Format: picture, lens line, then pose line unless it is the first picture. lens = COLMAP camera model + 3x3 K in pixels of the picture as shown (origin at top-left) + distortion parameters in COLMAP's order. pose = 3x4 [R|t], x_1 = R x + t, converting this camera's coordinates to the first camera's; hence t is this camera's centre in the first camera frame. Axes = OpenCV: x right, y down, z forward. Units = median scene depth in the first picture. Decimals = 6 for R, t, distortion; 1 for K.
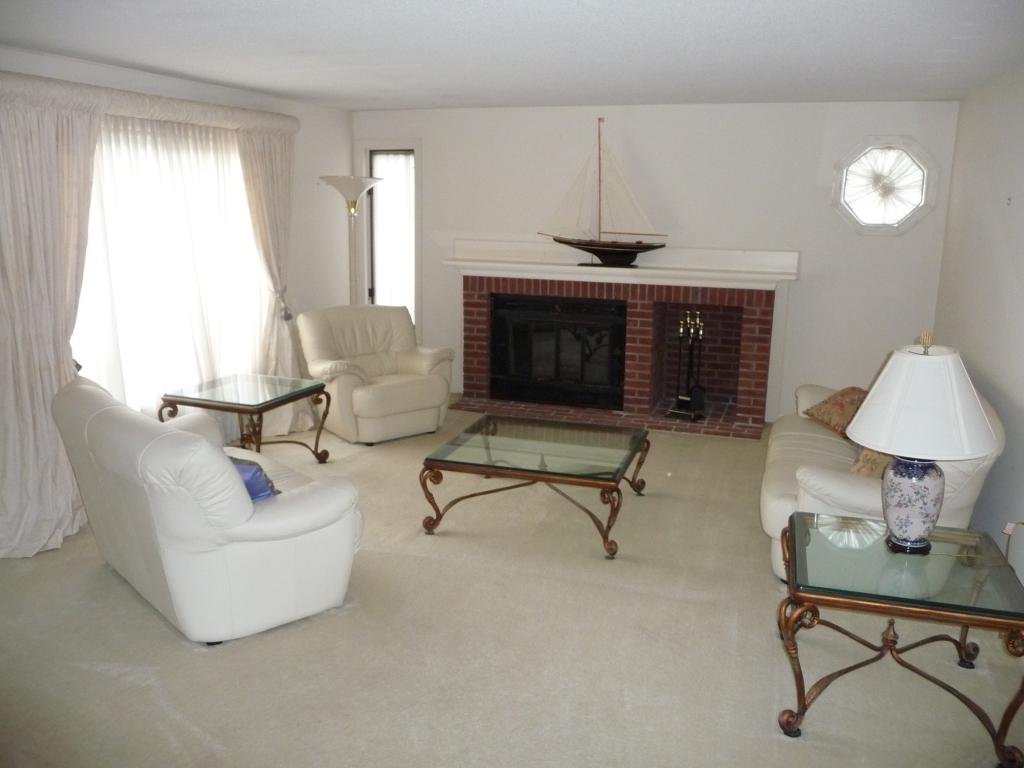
lens RADIAL K [[853.8, 0, 509.8], [0, 853.8, 374.0], [0, 0, 1]] dist [-0.049117, 0.055863]
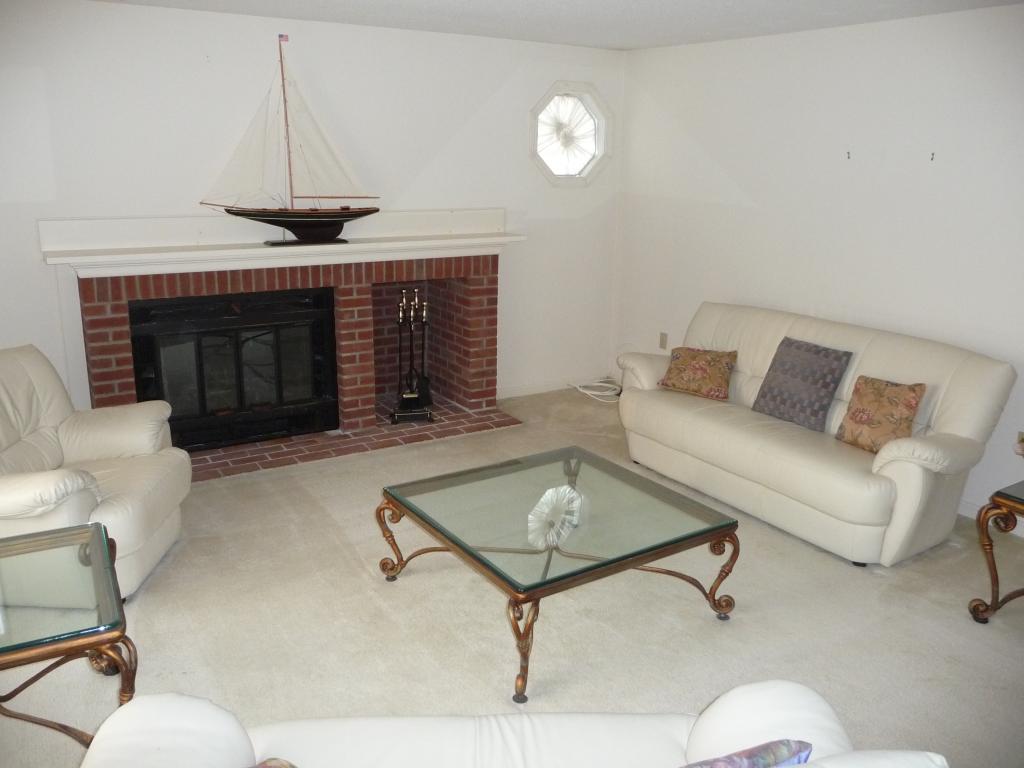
lens RADIAL K [[853.8, 0, 509.8], [0, 853.8, 374.0], [0, 0, 1]] dist [-0.049117, 0.055863]
pose [[0.635112, -0.199038, 0.746335, -0.370876], [0.150857, 0.979586, 0.132867, -0.094024], [-0.757545, 0.028205, 0.652174, 0.425213]]
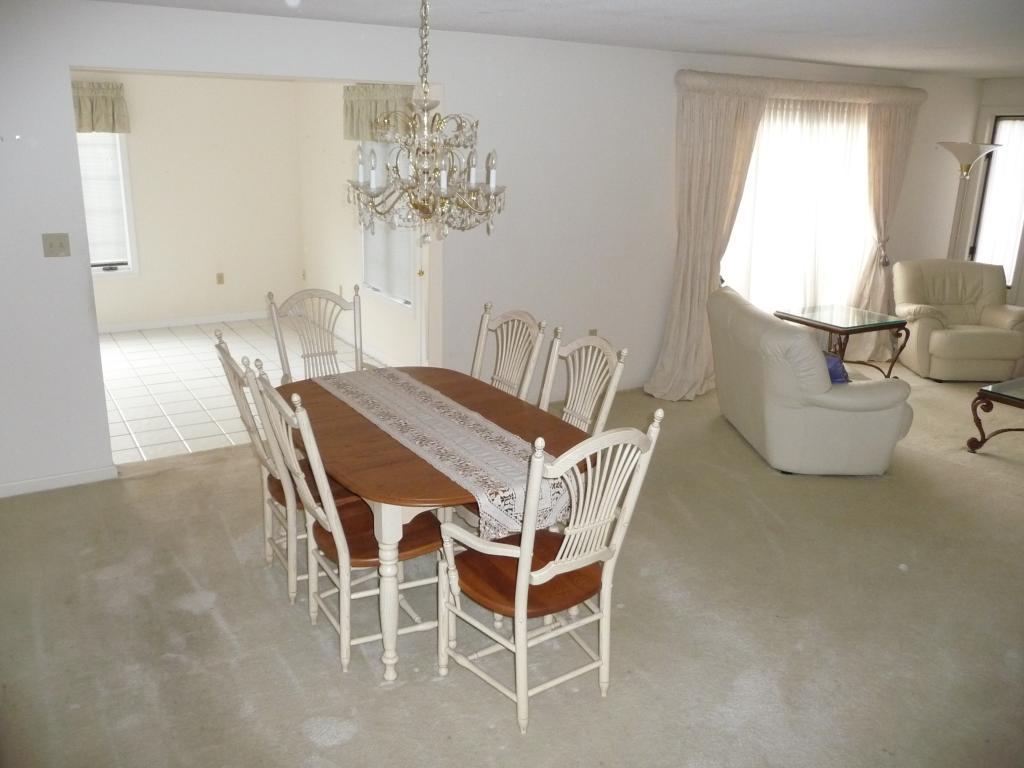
lens RADIAL K [[853.8, 0, 509.8], [0, 853.8, 374.0], [0, 0, 1]] dist [-0.049117, 0.055863]
pose [[0.773637, 0.177115, -0.608372, 0.076460], [-0.140772, 0.984187, 0.107512, 0.030567], [0.617794, 0.002467, 0.786336, -0.240536]]
